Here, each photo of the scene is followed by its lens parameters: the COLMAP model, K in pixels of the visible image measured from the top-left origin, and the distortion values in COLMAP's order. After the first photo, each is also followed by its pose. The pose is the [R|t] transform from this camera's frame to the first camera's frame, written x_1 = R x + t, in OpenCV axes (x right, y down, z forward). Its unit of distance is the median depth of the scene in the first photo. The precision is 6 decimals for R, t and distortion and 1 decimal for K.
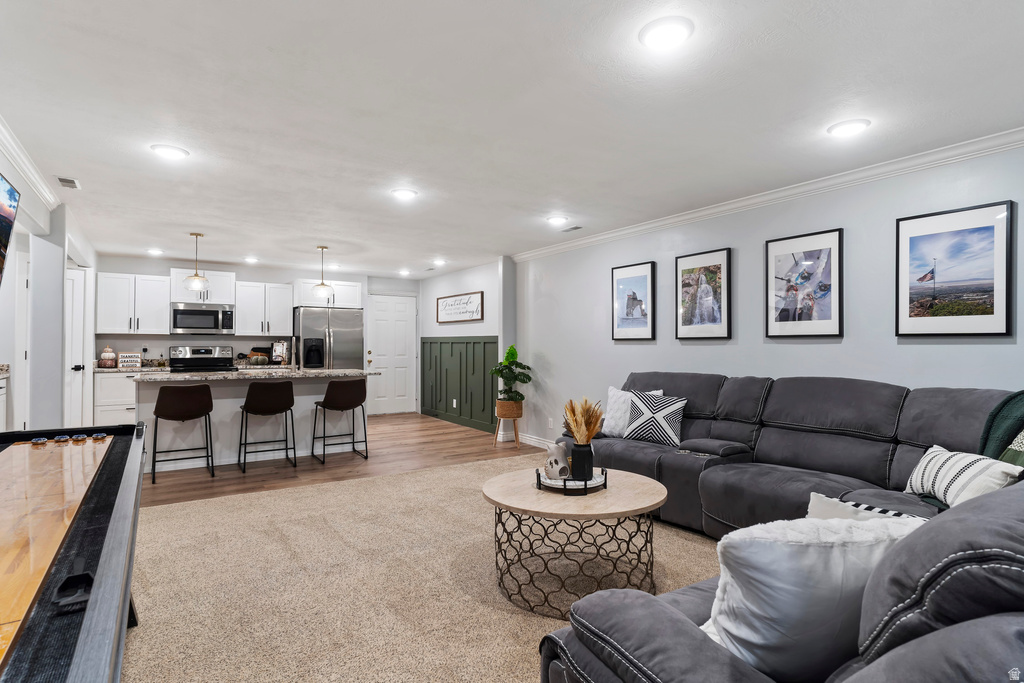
lens RADIAL K [[529.6, 0, 506.8], [0, 529.6, 344.7], [0, 0, 1]] dist [-0.003529, -0.000964]
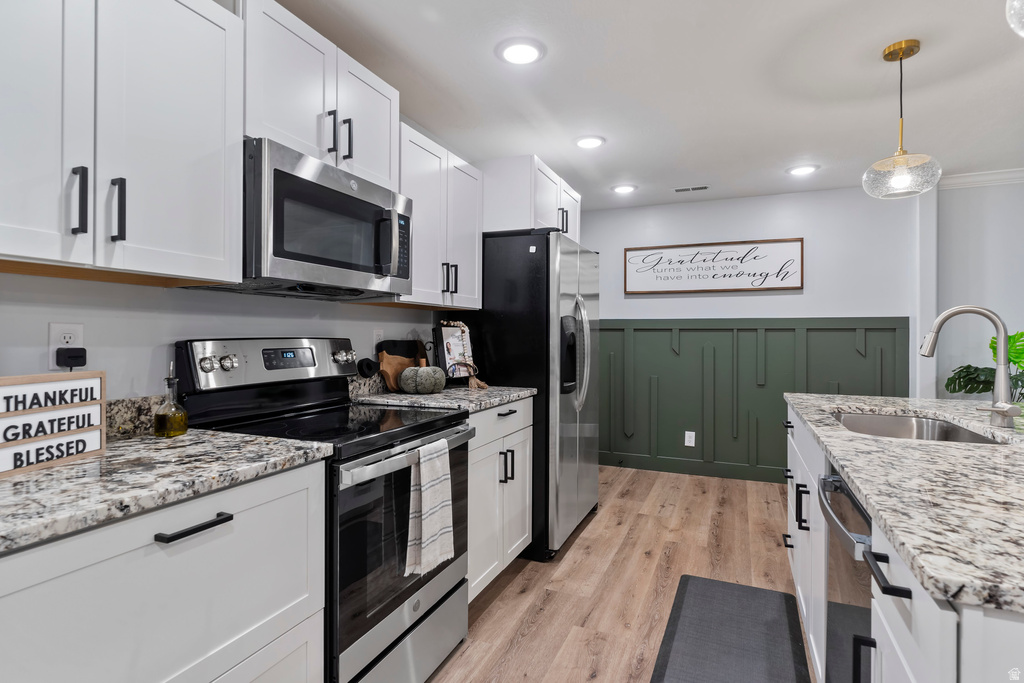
lens RADIAL K [[529.6, 0, 506.8], [0, 529.6, 344.7], [0, 0, 1]] dist [-0.003529, -0.000964]
pose [[0.836442, -0.010036, 0.547963, -0.635936], [0.000194, 0.999838, 0.018016, 0.001775], [-0.548055, -0.014963, 0.836309, 0.723765]]
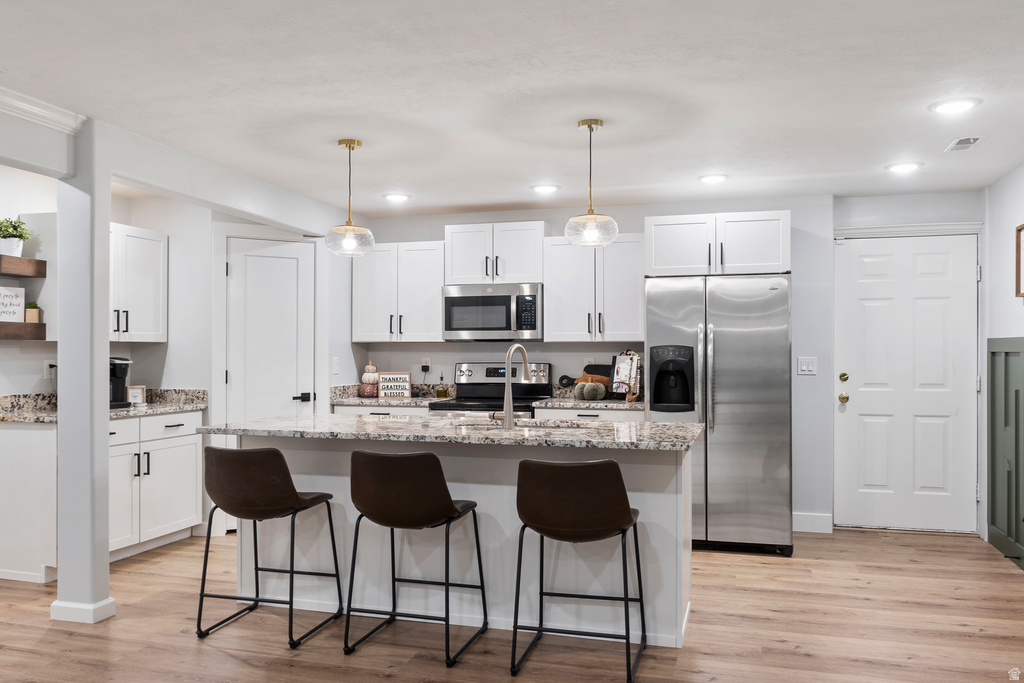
lens RADIAL K [[811.1, 0, 510.3], [0, 811.1, 355.4], [0, 0, 1]] dist [0.005987, 0.003961]
pose [[0.648748, -0.001900, -0.761001, 0.073465], [0.003457, 0.999994, 0.000450, -0.004790], [0.760995, -0.002922, 0.648751, 0.463726]]
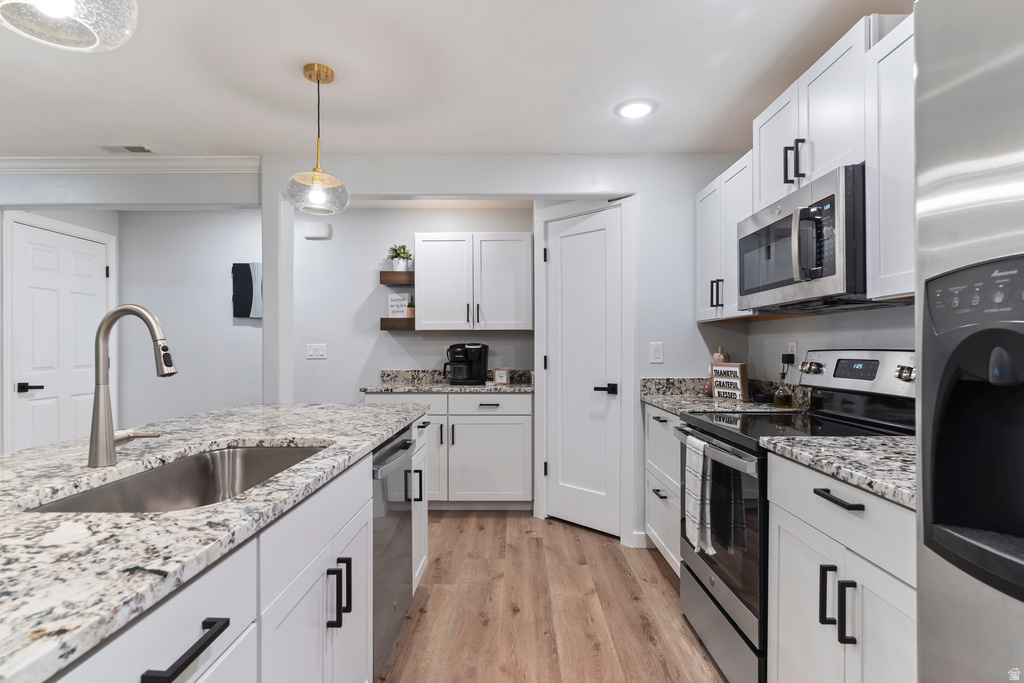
lens RADIAL K [[529.6, 0, 506.8], [0, 529.6, 344.7], [0, 0, 1]] dist [-0.003529, -0.000964]
pose [[-0.553889, -0.007346, -0.832558, -0.249452], [0.001283, 0.999952, -0.009677, 0.003322], [0.832590, -0.006428, -0.553853, 1.011043]]
